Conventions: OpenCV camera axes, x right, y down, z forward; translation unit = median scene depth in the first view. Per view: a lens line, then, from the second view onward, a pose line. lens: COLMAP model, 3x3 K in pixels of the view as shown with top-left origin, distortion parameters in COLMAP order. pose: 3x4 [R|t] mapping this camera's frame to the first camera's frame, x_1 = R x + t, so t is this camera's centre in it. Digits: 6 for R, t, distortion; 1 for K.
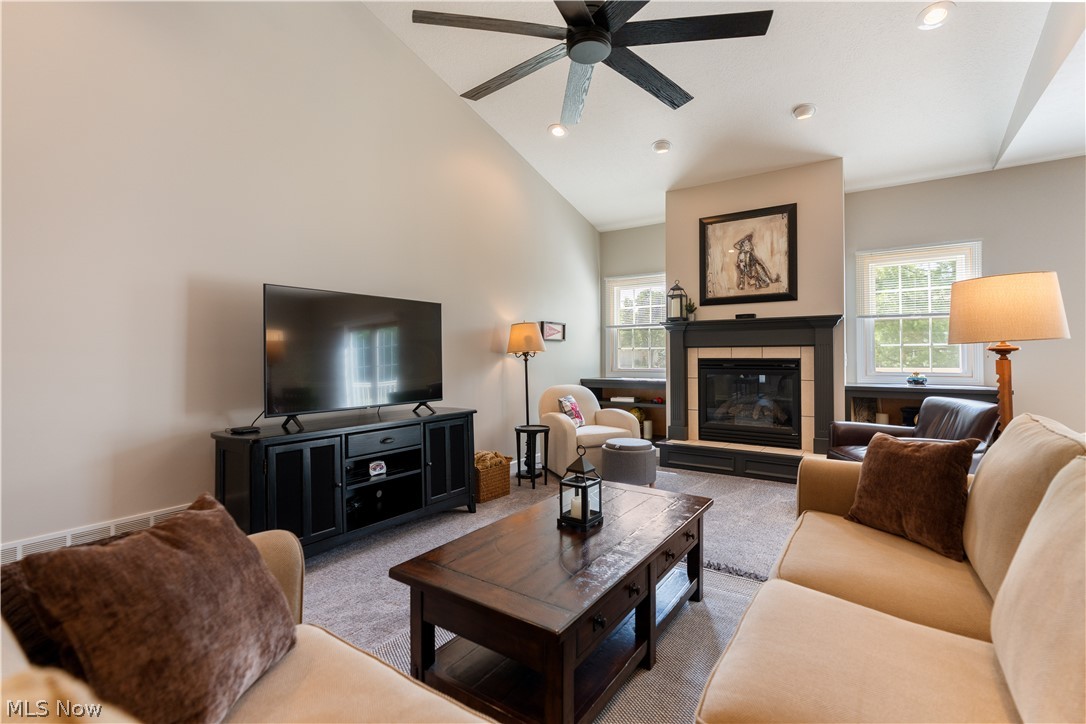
lens RADIAL K [[490.0, 0, 549.6], [0, 490.0, 355.8], [0, 0, 1]] dist [-0.001346, 0.000230]
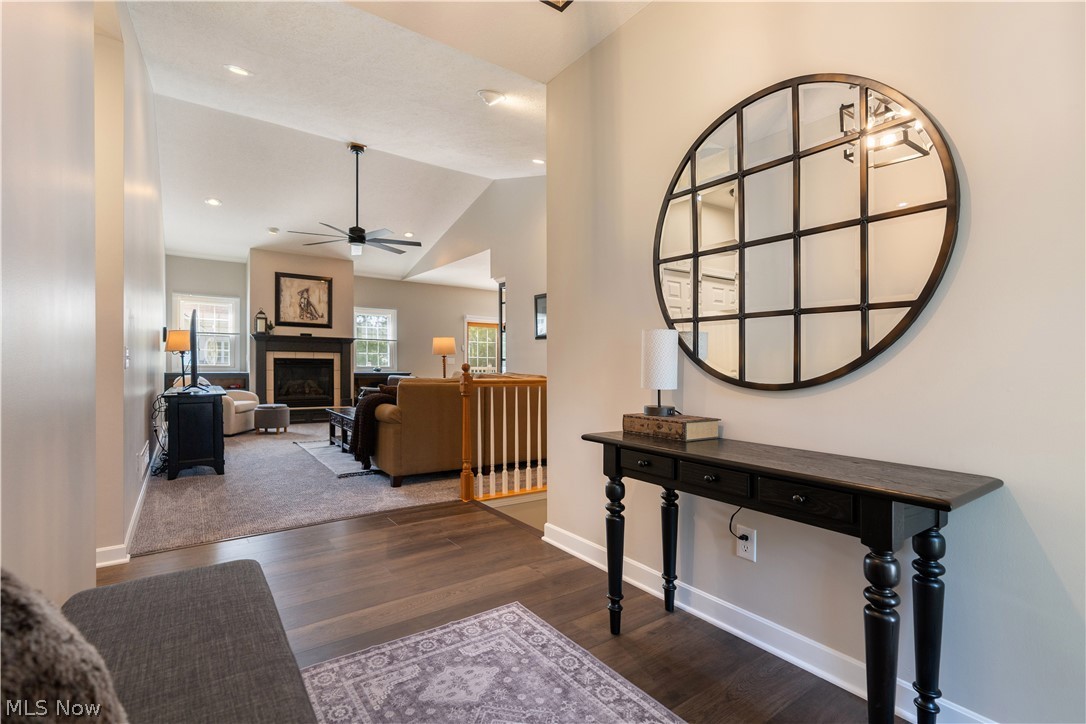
lens RADIAL K [[490.0, 0, 541.1], [0, 490.0, 363.8], [0, 0, 1]] dist [-0.001346, 0.000230]
pose [[0.342164, 0.008268, 0.939604, -0.976948], [-0.012993, 0.999907, -0.004067, 0.020598], [-0.939551, -0.010816, 0.342239, -0.410323]]
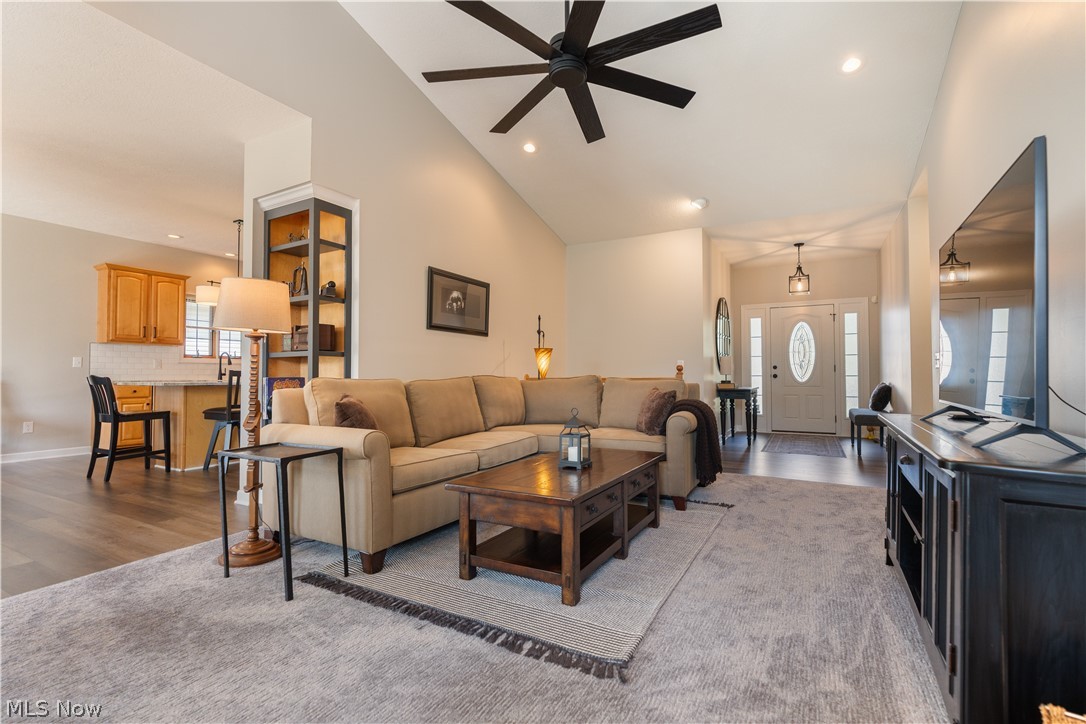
lens RADIAL K [[490.0, 0, 544.9], [0, 490.0, 363.8], [0, 0, 1]] dist [-0.001346, 0.000230]
pose [[-0.995733, 0.001289, -0.092272, 0.106837], [0.003643, 0.999672, -0.025346, 0.040369], [0.092209, -0.025574, -0.995411, 0.972694]]
